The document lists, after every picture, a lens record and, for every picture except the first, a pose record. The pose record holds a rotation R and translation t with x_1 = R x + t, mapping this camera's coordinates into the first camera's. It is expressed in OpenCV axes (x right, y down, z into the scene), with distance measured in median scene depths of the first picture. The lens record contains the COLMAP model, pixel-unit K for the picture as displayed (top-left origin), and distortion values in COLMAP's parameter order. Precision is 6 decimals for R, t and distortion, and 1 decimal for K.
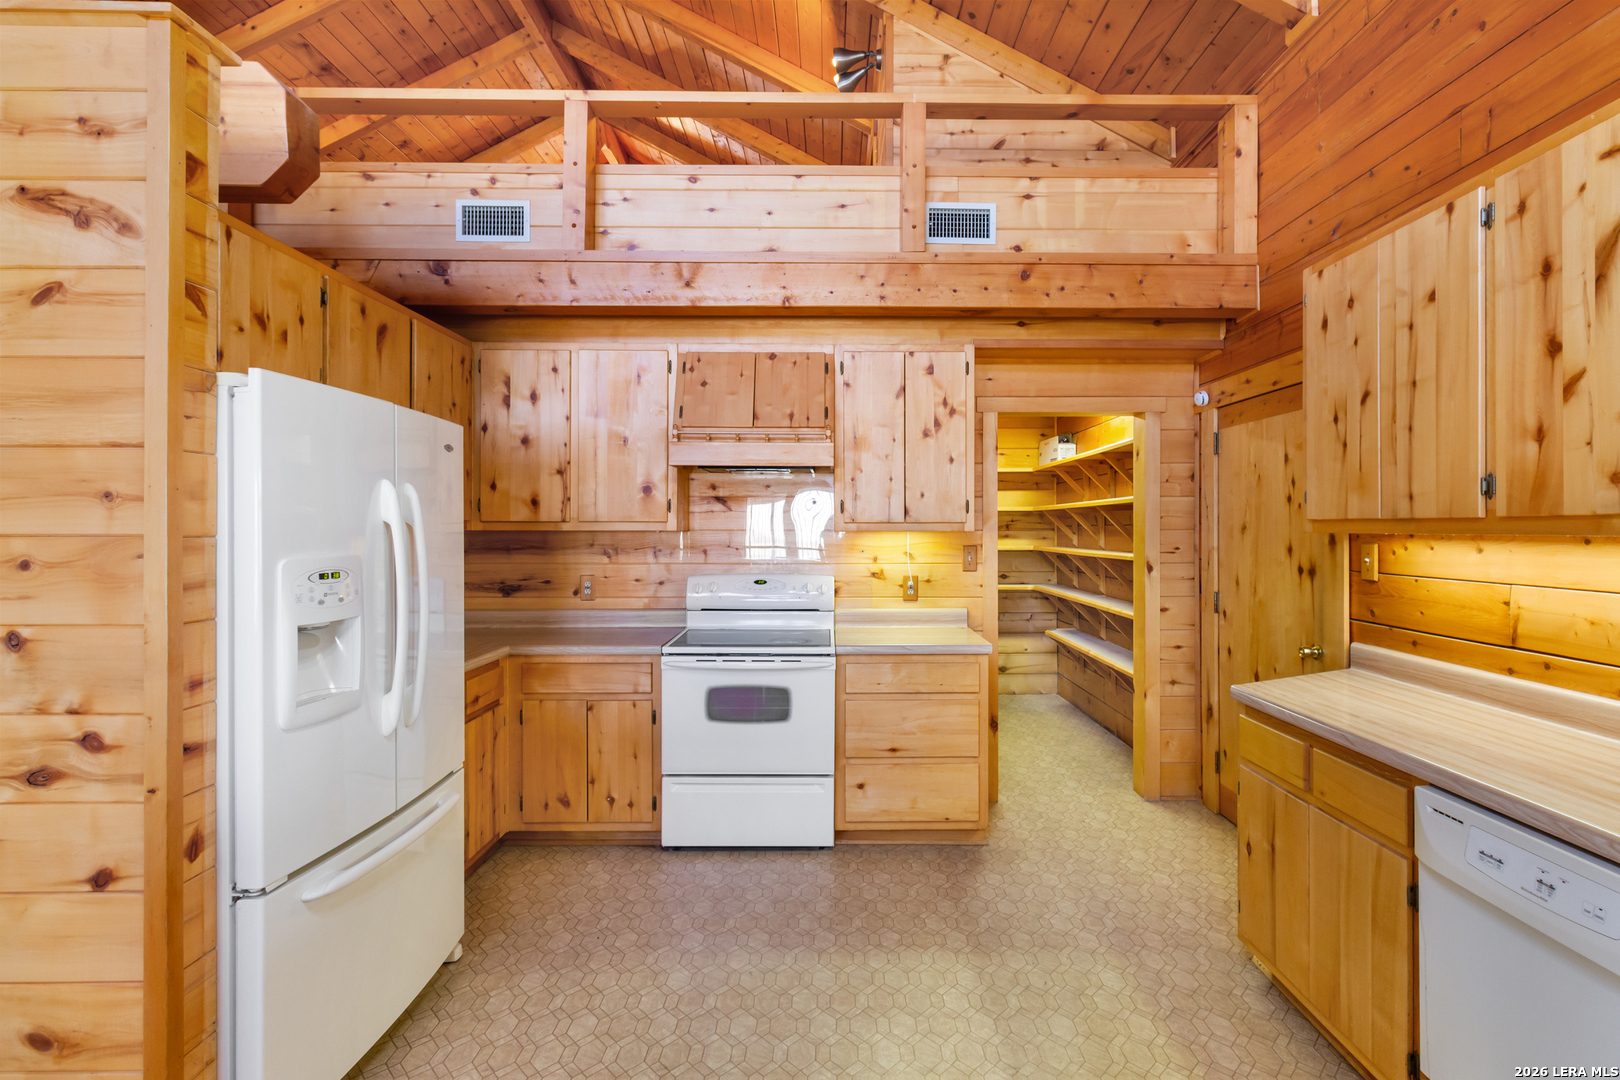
lens RADIAL K [[749.3, 0, 839.0], [0, 749.3, 526.2], [0, 0, 1]] dist [0.004726, -0.001009]
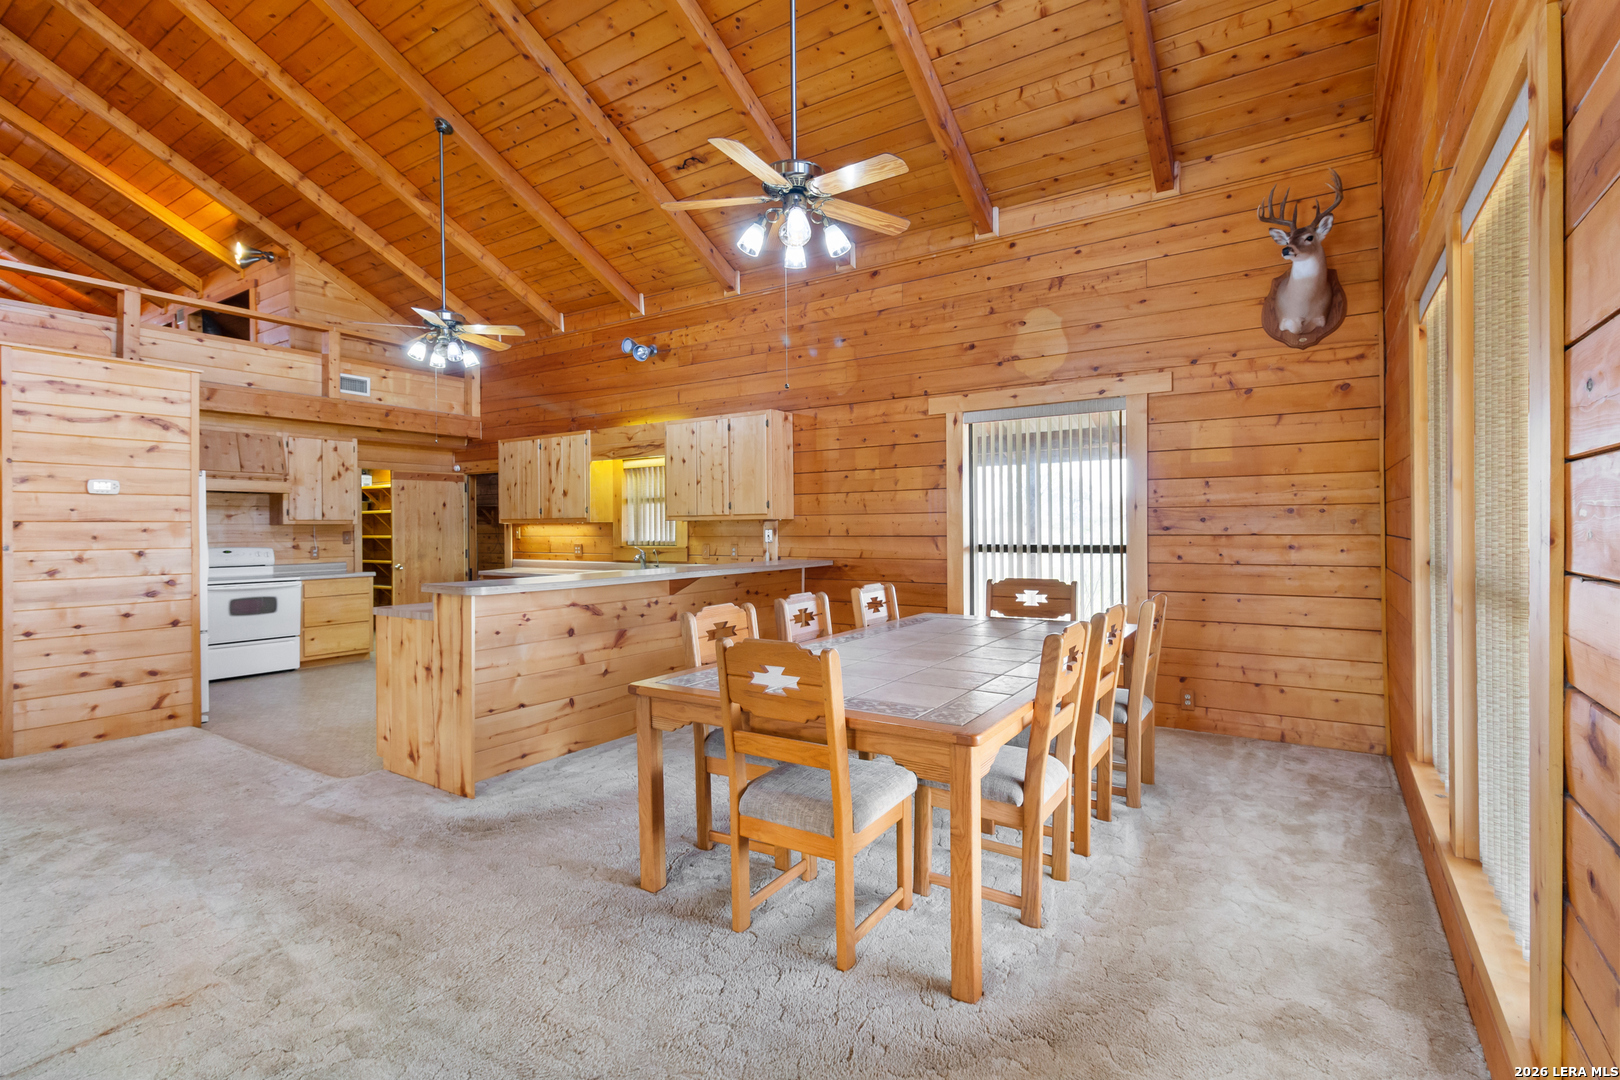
lens RADIAL K [[749.3, 0, 836.9], [0, 749.3, 527.0], [0, 0, 1]] dist [0.004726, -0.001009]
pose [[0.546140, -0.004134, 0.837684, -1.296586], [0.004981, 0.999986, 0.001688, 0.026661], [-0.837679, 0.003250, 0.546153, -1.988906]]
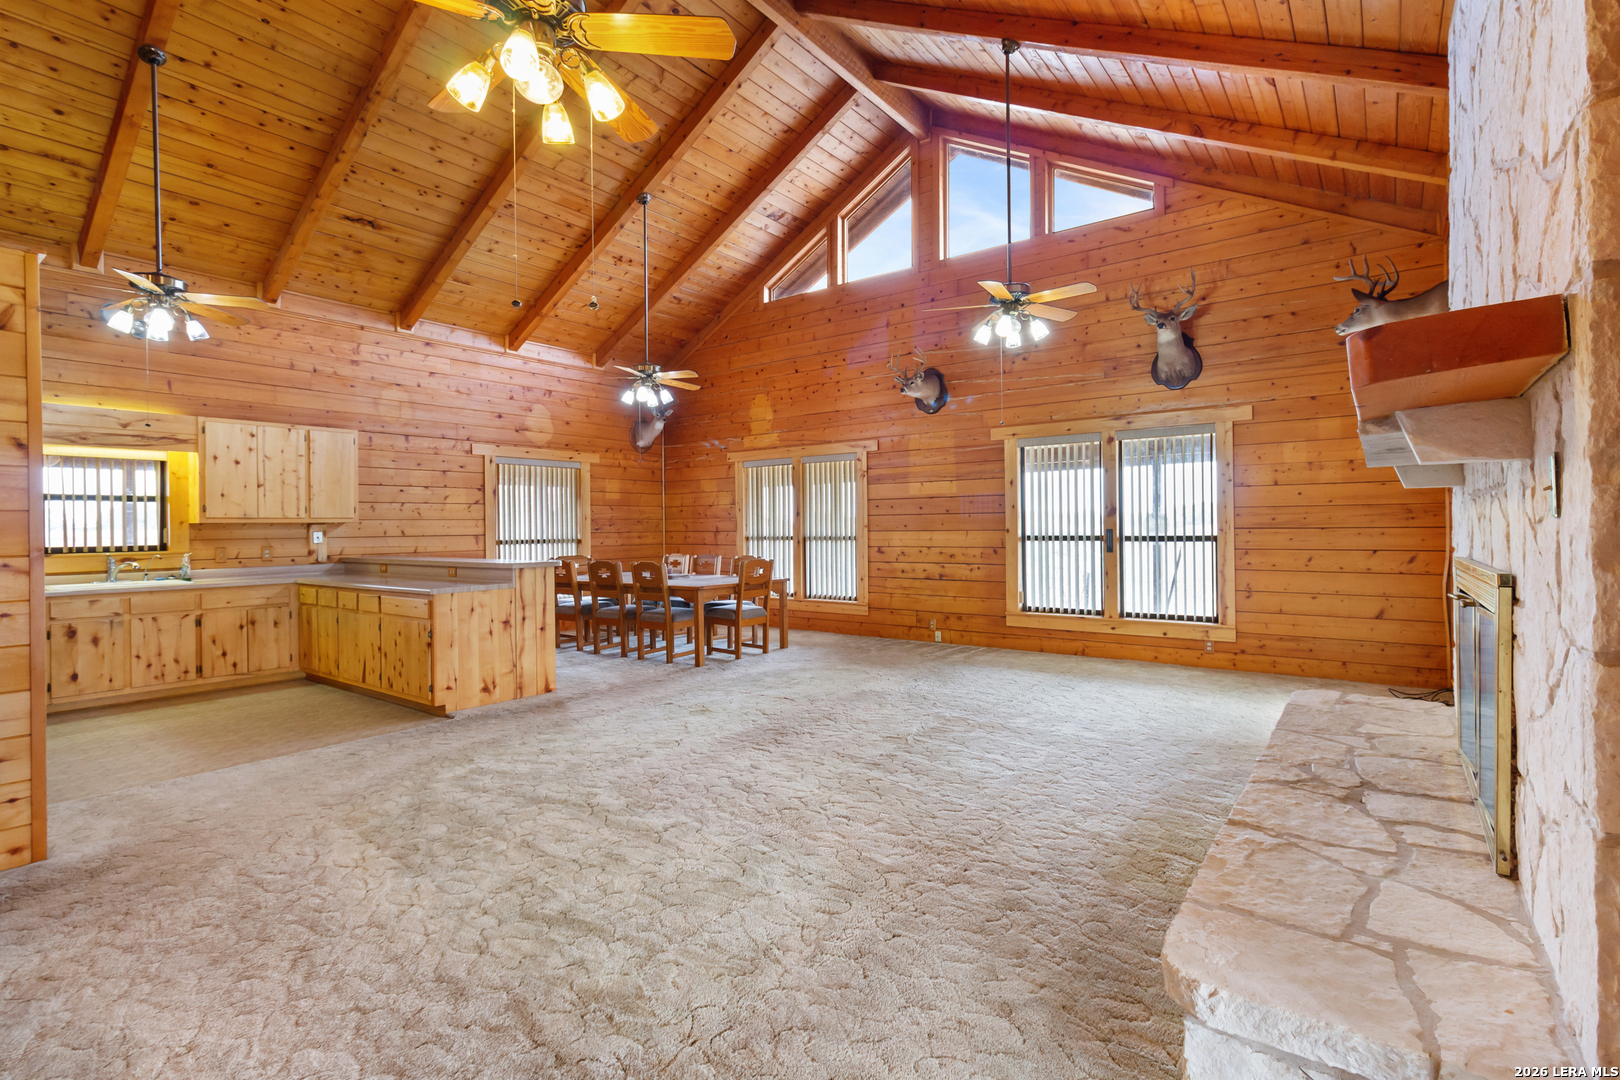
lens RADIAL K [[749.3, 0, 834.8], [0, 749.3, 527.5], [0, 0, 1]] dist [0.004726, -0.001009]
pose [[-0.800279, 0.008928, 0.599561, -2.611408], [0.009546, 0.999952, -0.002148, 0.047906], [-0.599552, 0.004005, -0.800326, 0.784625]]
